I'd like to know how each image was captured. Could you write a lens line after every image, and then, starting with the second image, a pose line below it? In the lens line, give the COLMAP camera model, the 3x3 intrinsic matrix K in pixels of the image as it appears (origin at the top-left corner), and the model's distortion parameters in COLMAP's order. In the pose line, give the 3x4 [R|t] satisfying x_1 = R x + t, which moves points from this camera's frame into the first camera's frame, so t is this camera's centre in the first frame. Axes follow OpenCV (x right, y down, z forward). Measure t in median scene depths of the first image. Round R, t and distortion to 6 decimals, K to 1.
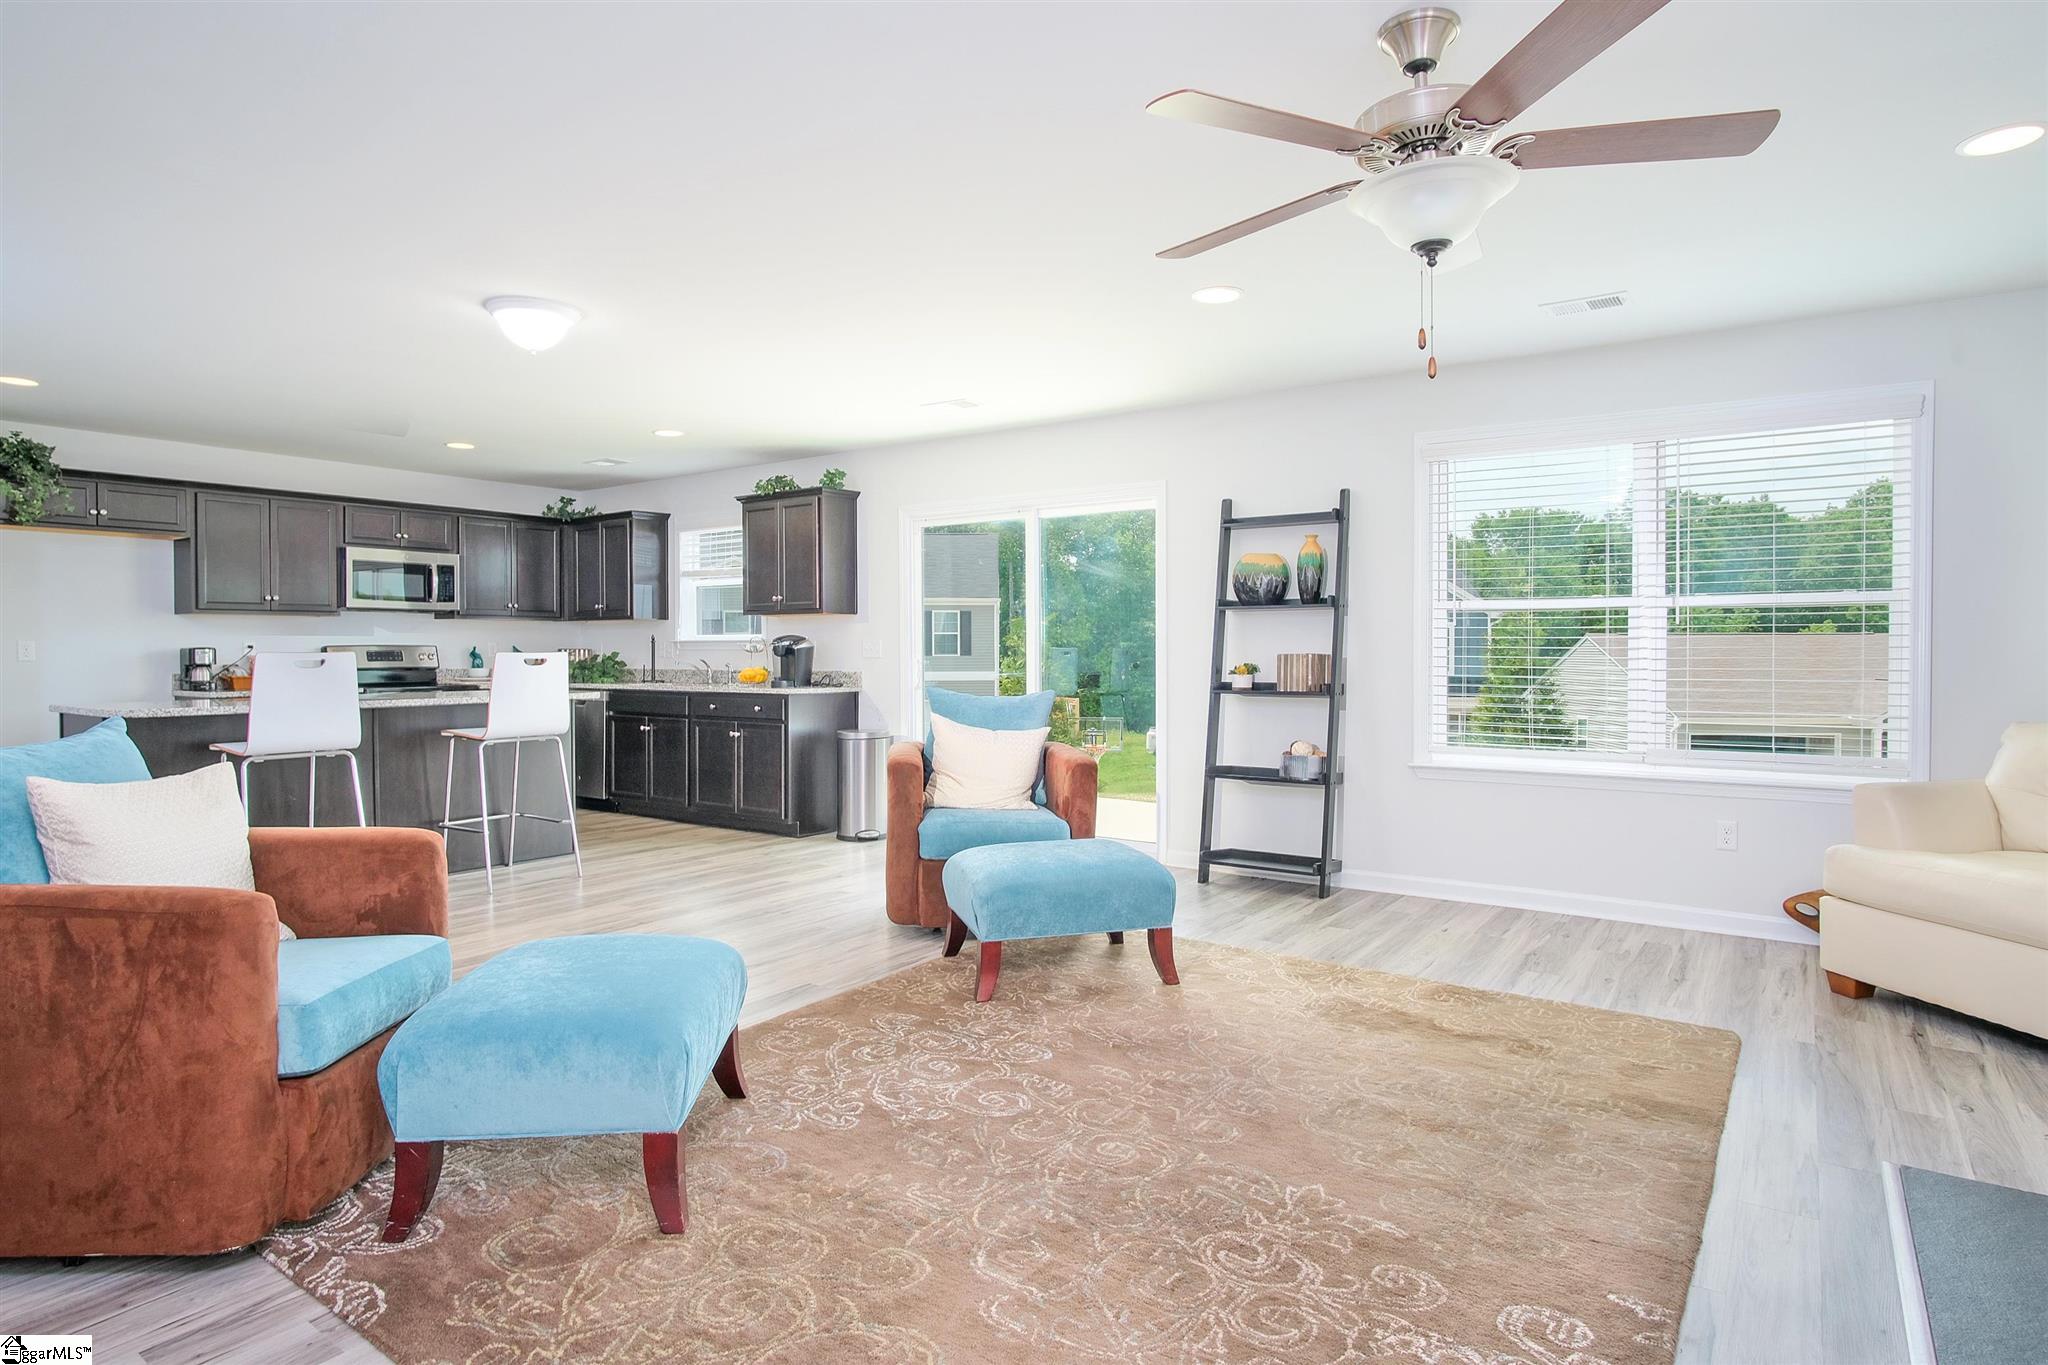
lens RADIAL K [[1095.1, 0, 1031.9], [0, 1095.1, 666.6], [0, 0, 1]] dist [-0.033356, 0.008775]
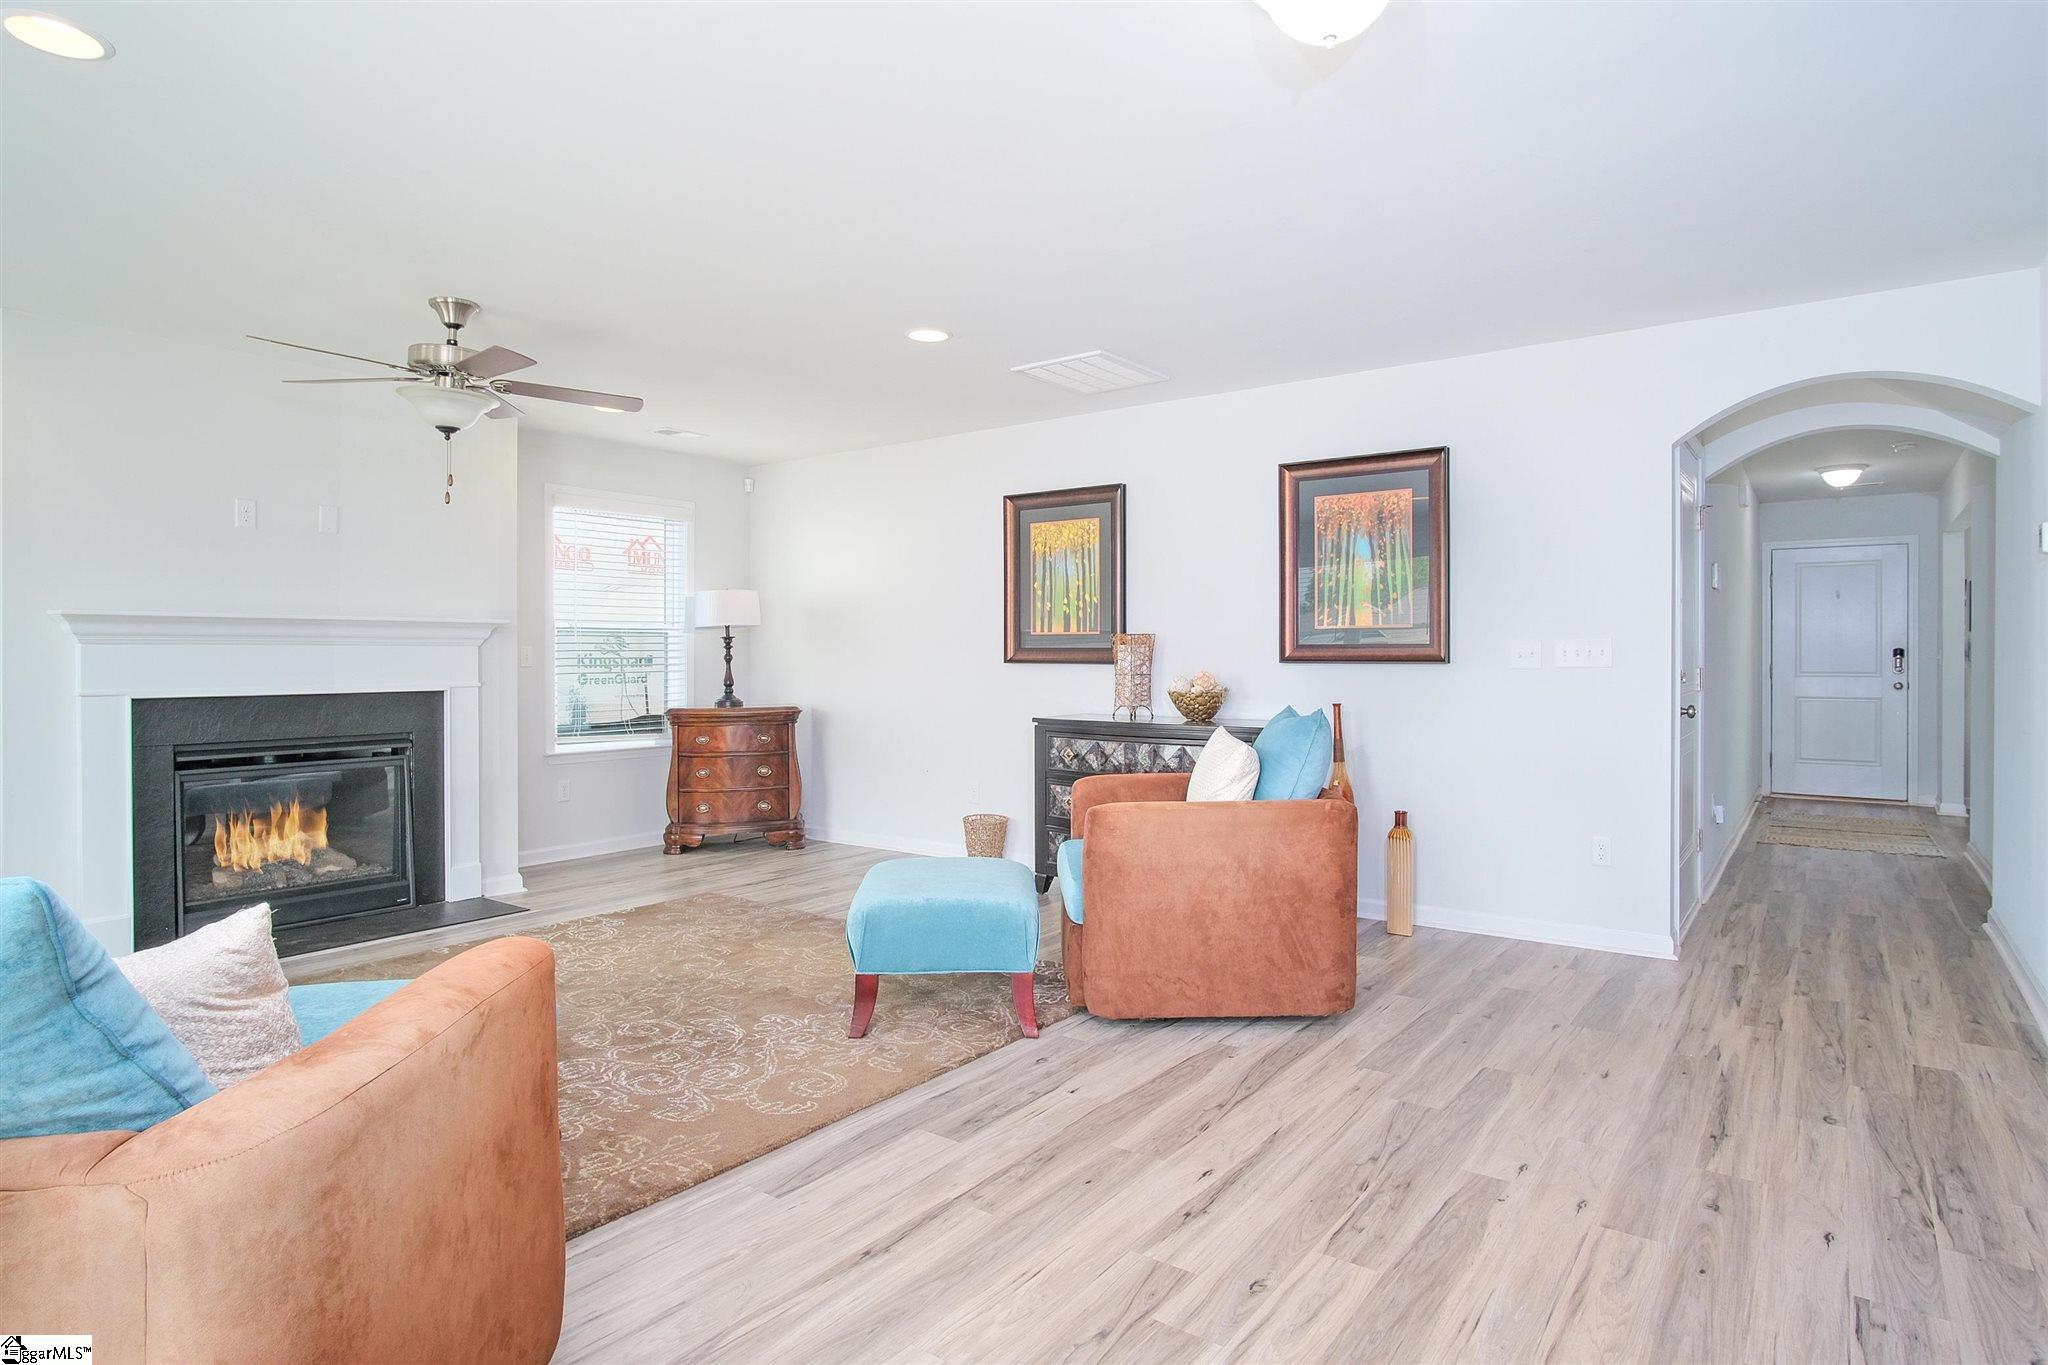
lens RADIAL K [[1095.1, 0, 1031.9], [0, 1095.1, 666.6], [0, 0, 1]] dist [-0.033356, 0.008775]
pose [[-0.999646, -0.001663, 0.026541, -0.497426], [-0.001011, 0.999698, 0.024551, -0.037302], [-0.026573, 0.024516, -0.999346, 2.194789]]
